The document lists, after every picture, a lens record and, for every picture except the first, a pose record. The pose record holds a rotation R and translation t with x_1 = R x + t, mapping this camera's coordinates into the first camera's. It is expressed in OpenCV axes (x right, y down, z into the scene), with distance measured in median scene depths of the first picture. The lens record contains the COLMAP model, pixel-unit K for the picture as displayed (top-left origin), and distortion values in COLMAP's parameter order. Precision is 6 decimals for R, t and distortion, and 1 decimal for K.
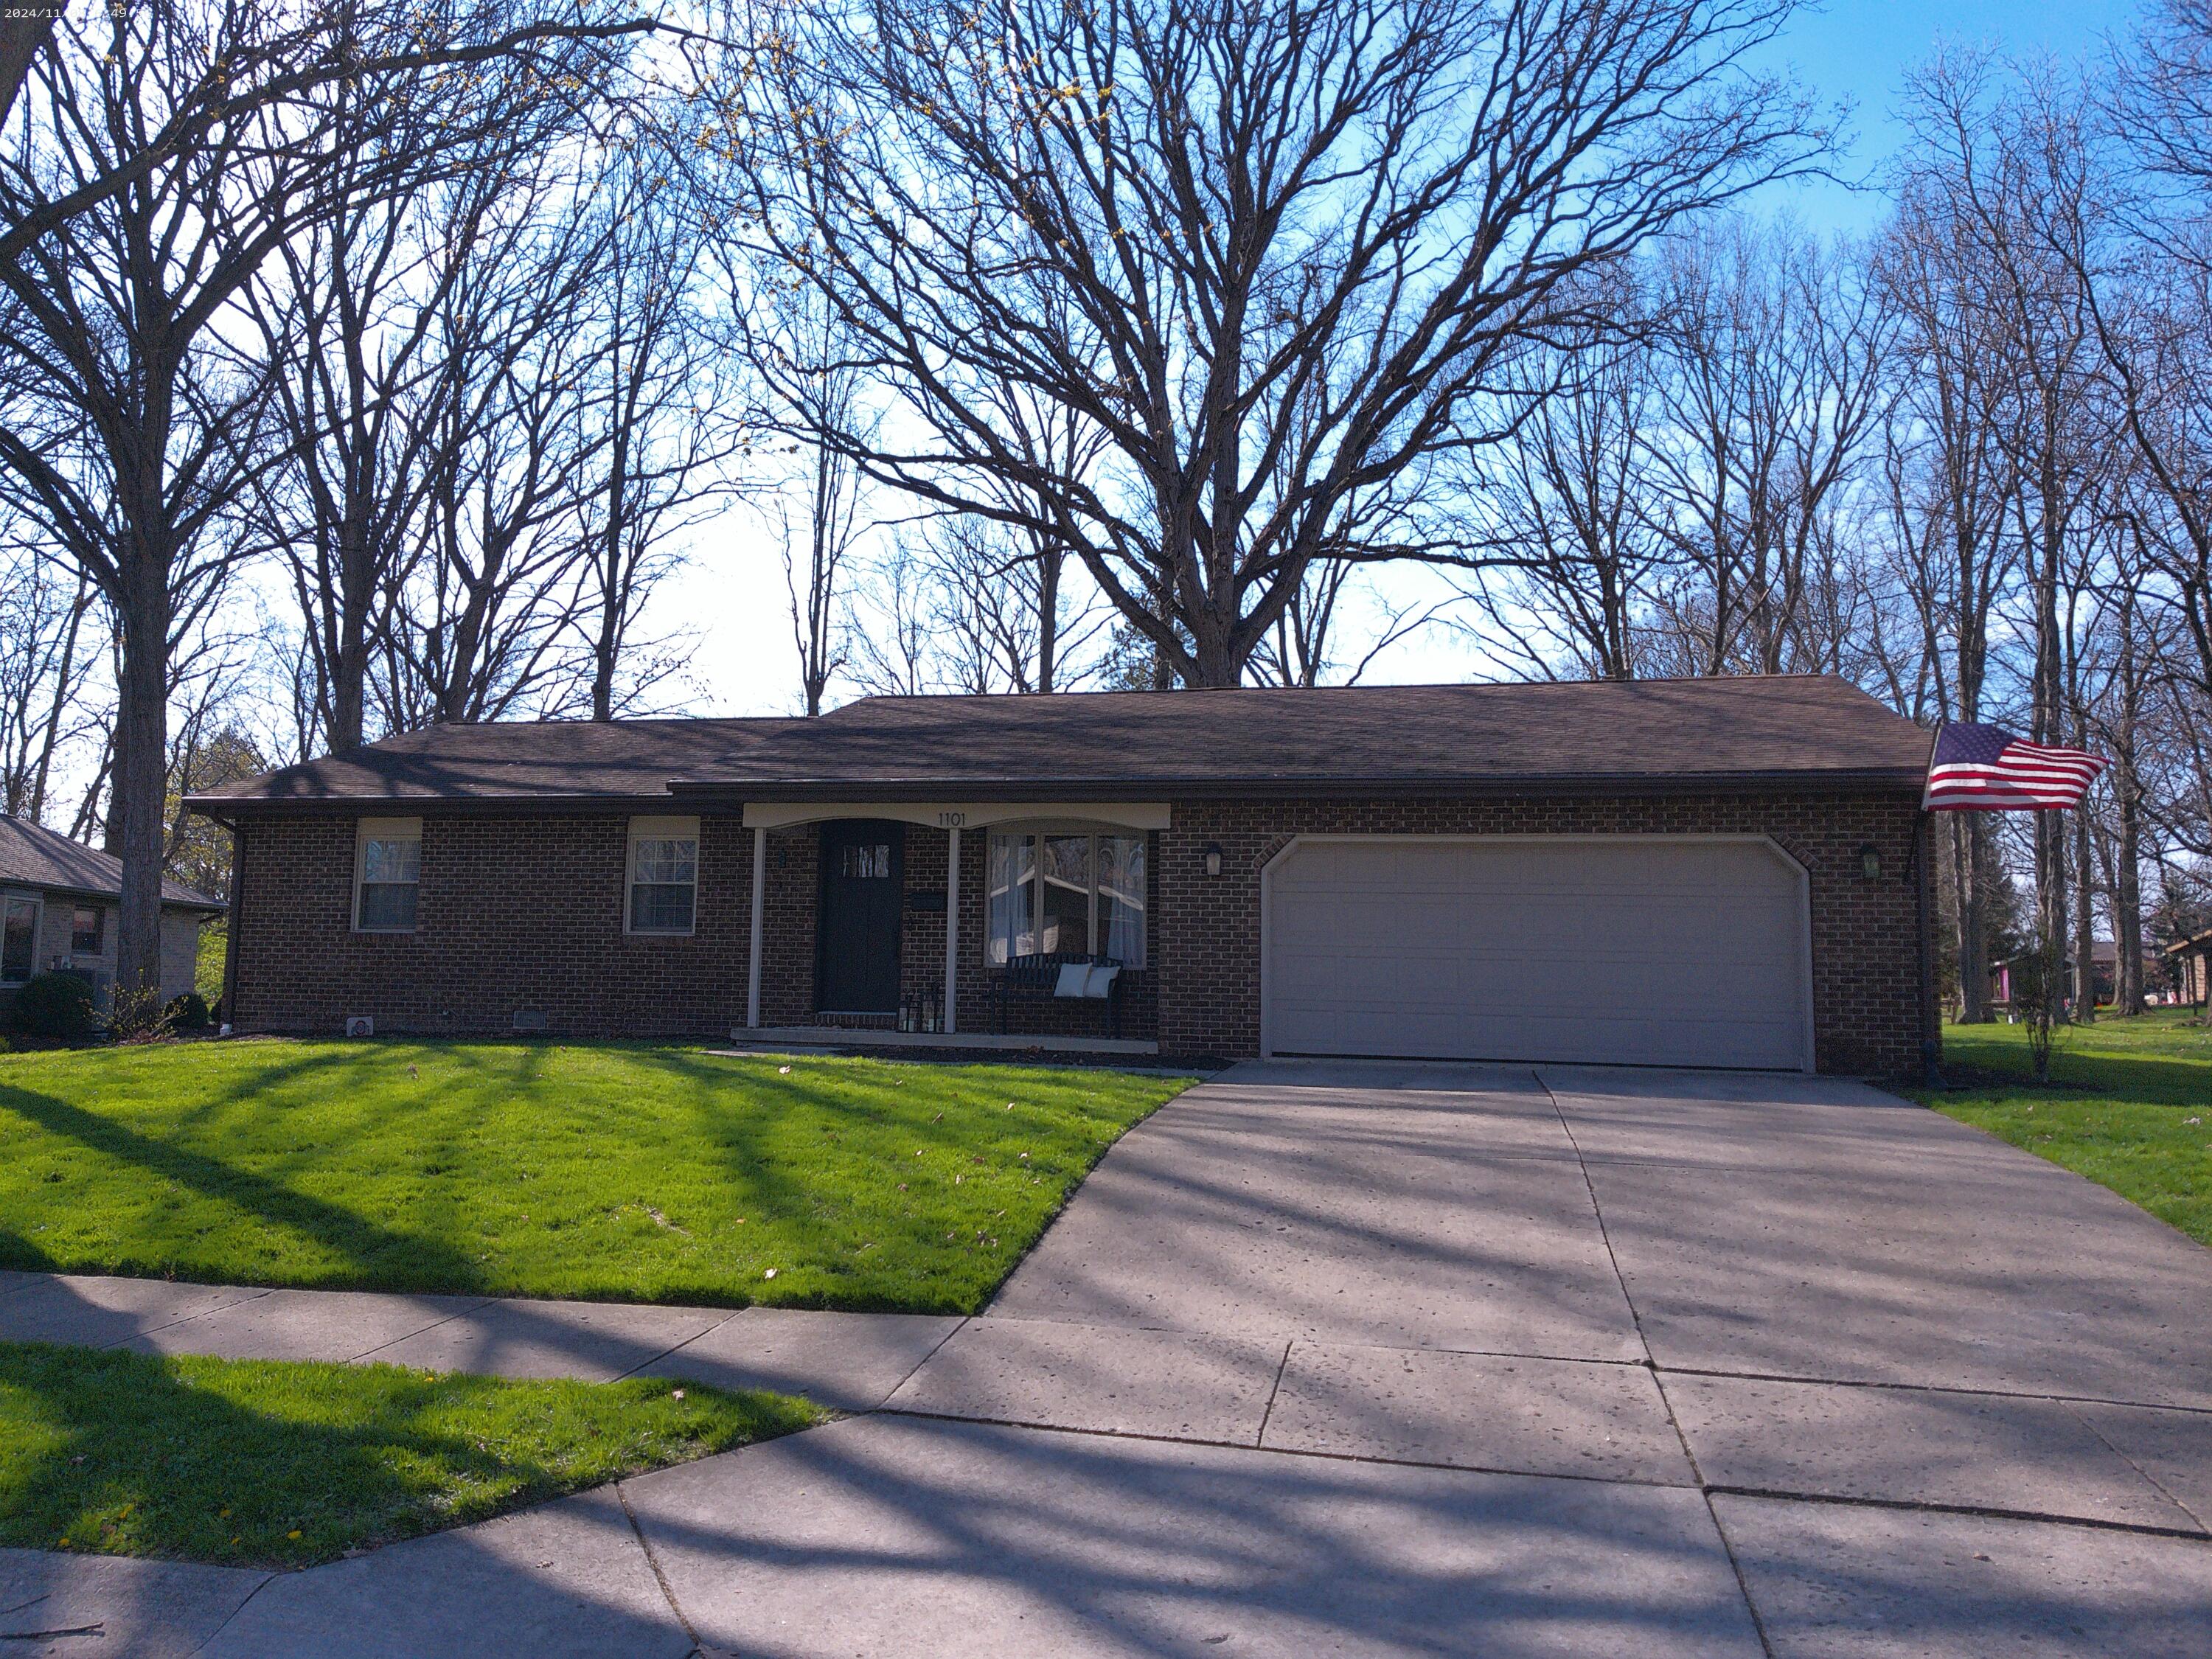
lens RADIAL K [[1739.2, 0, 1106.0], [0, 1739.2, 829.5], [0, 0, 1]] dist [0.100974, -0.182170]
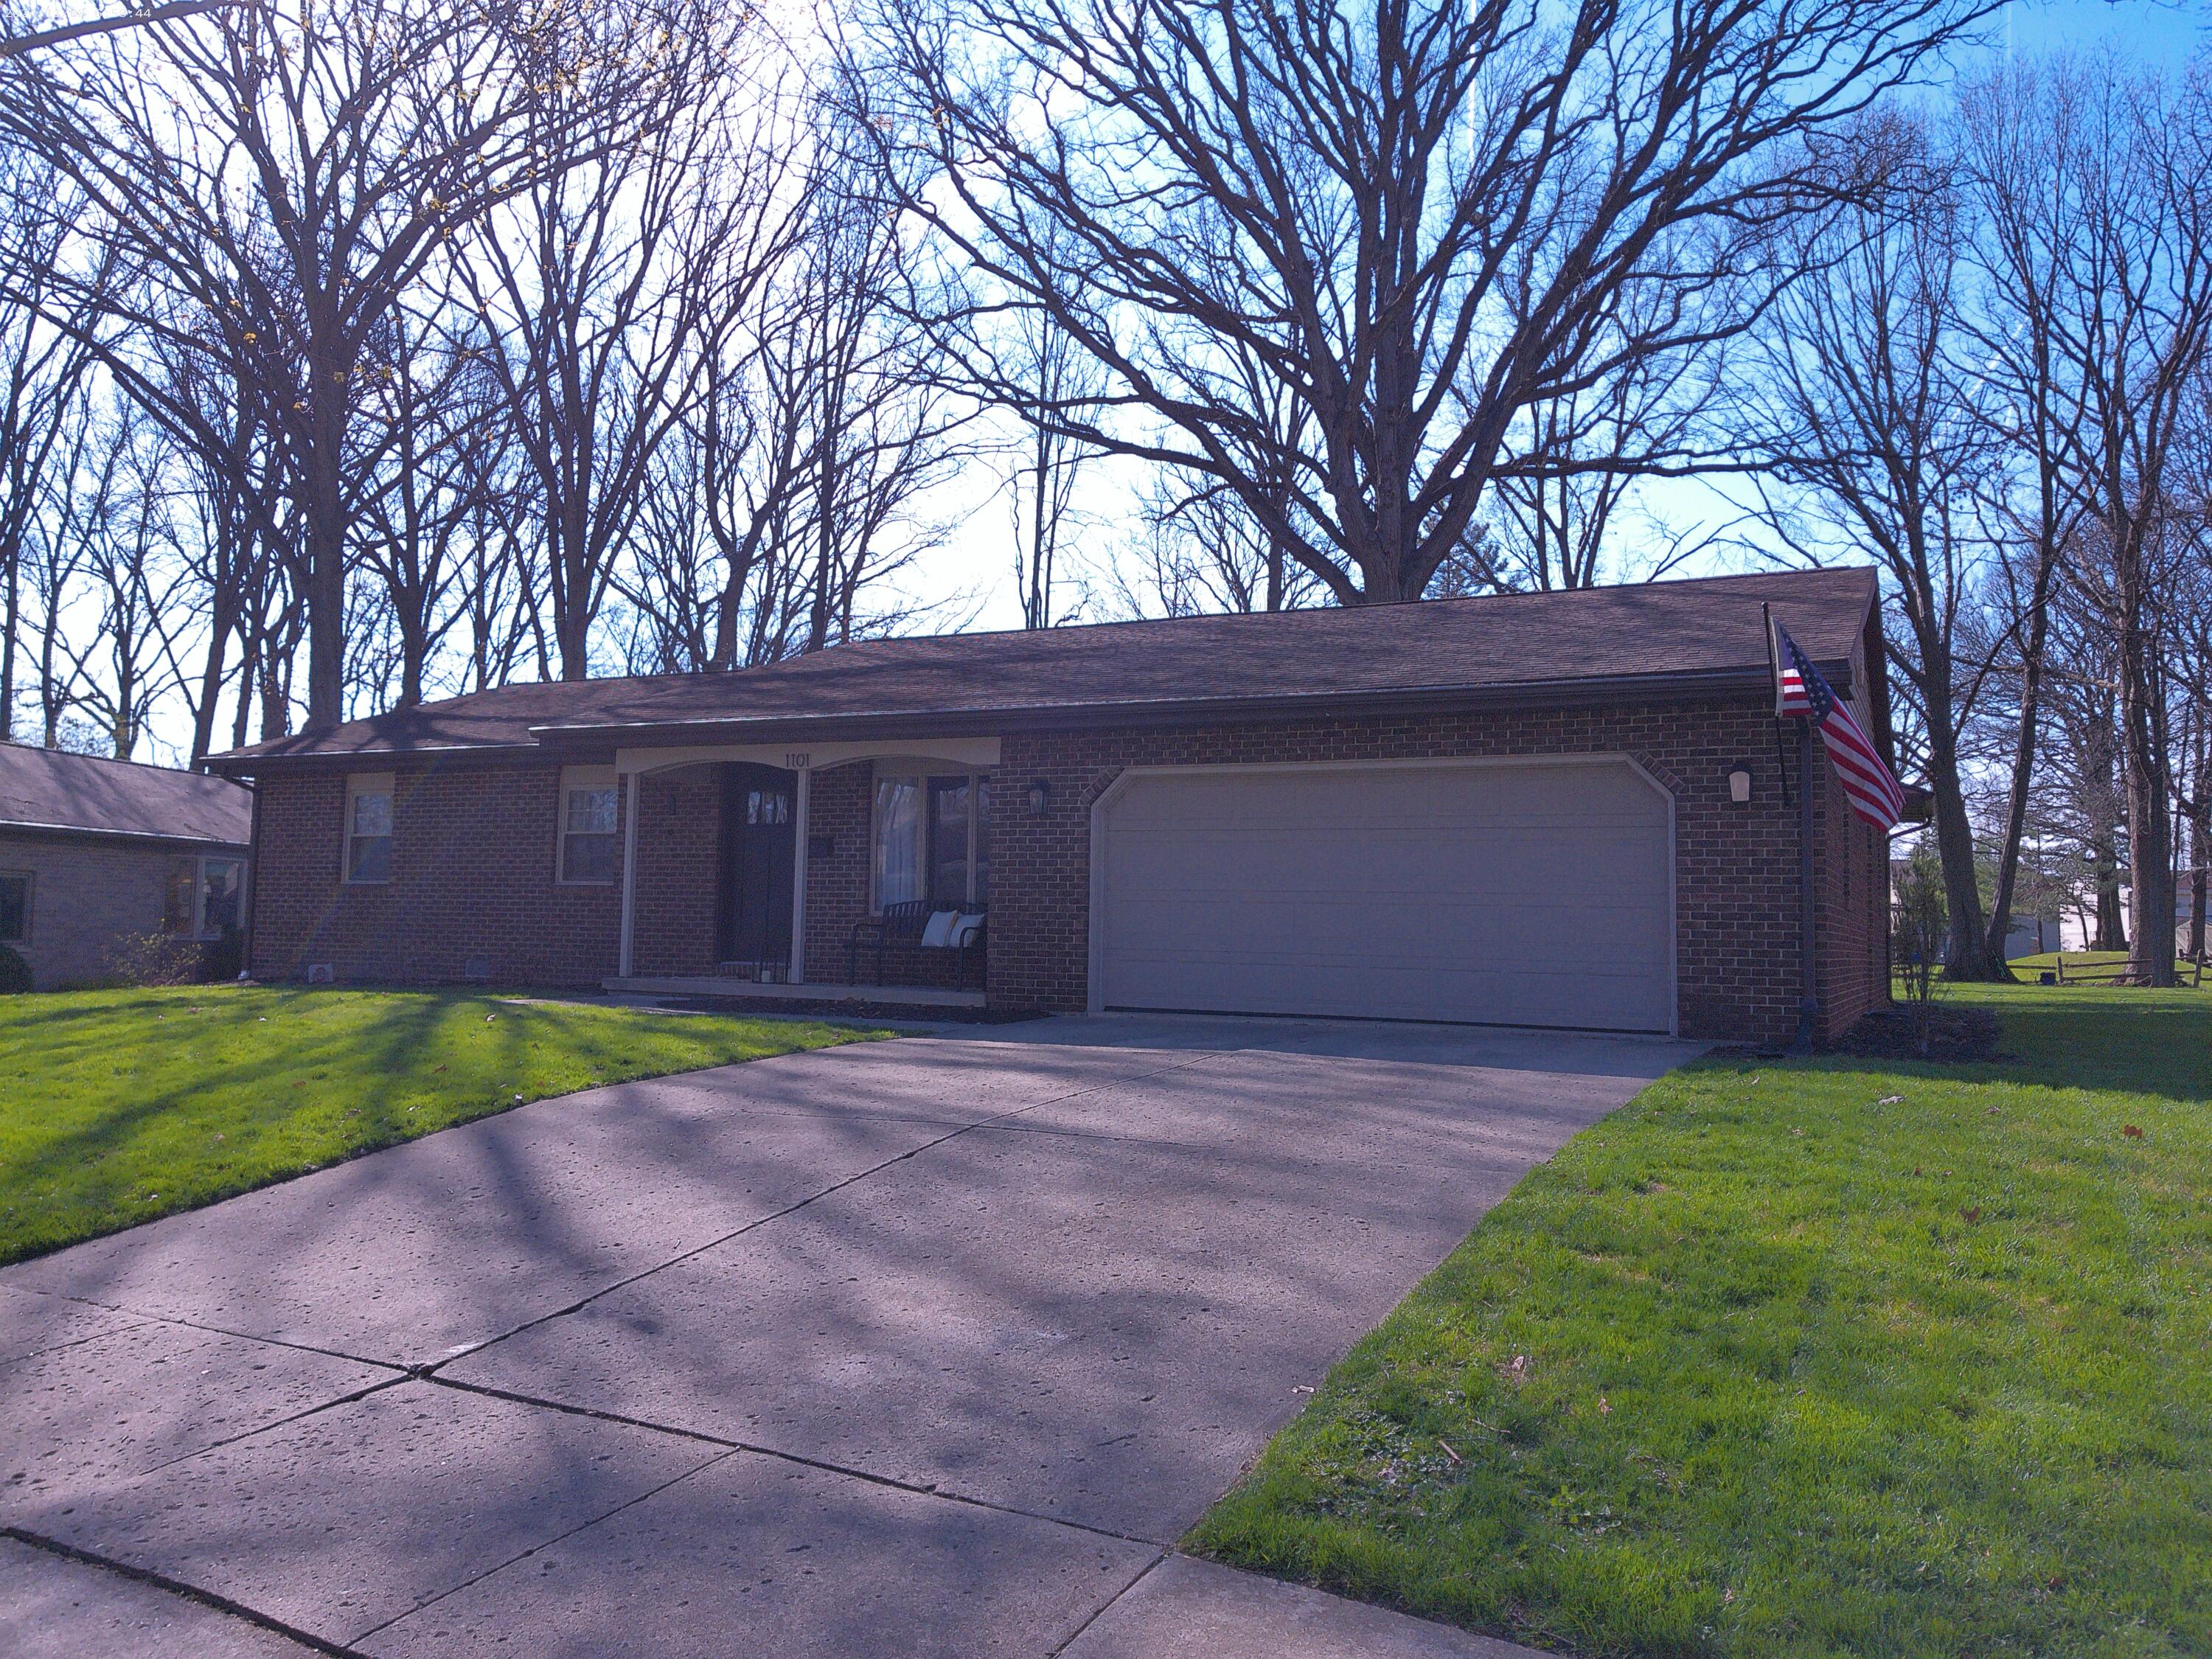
lens RADIAL K [[1739.2, 0, 1106.0], [0, 1739.2, 829.5], [0, 0, 1]] dist [0.100974, -0.182170]
pose [[0.969474, -0.013056, -0.244846, 0.303315], [0.018198, 0.999659, 0.018748, 0.017143], [0.244518, -0.022631, 0.969381, 0.111148]]
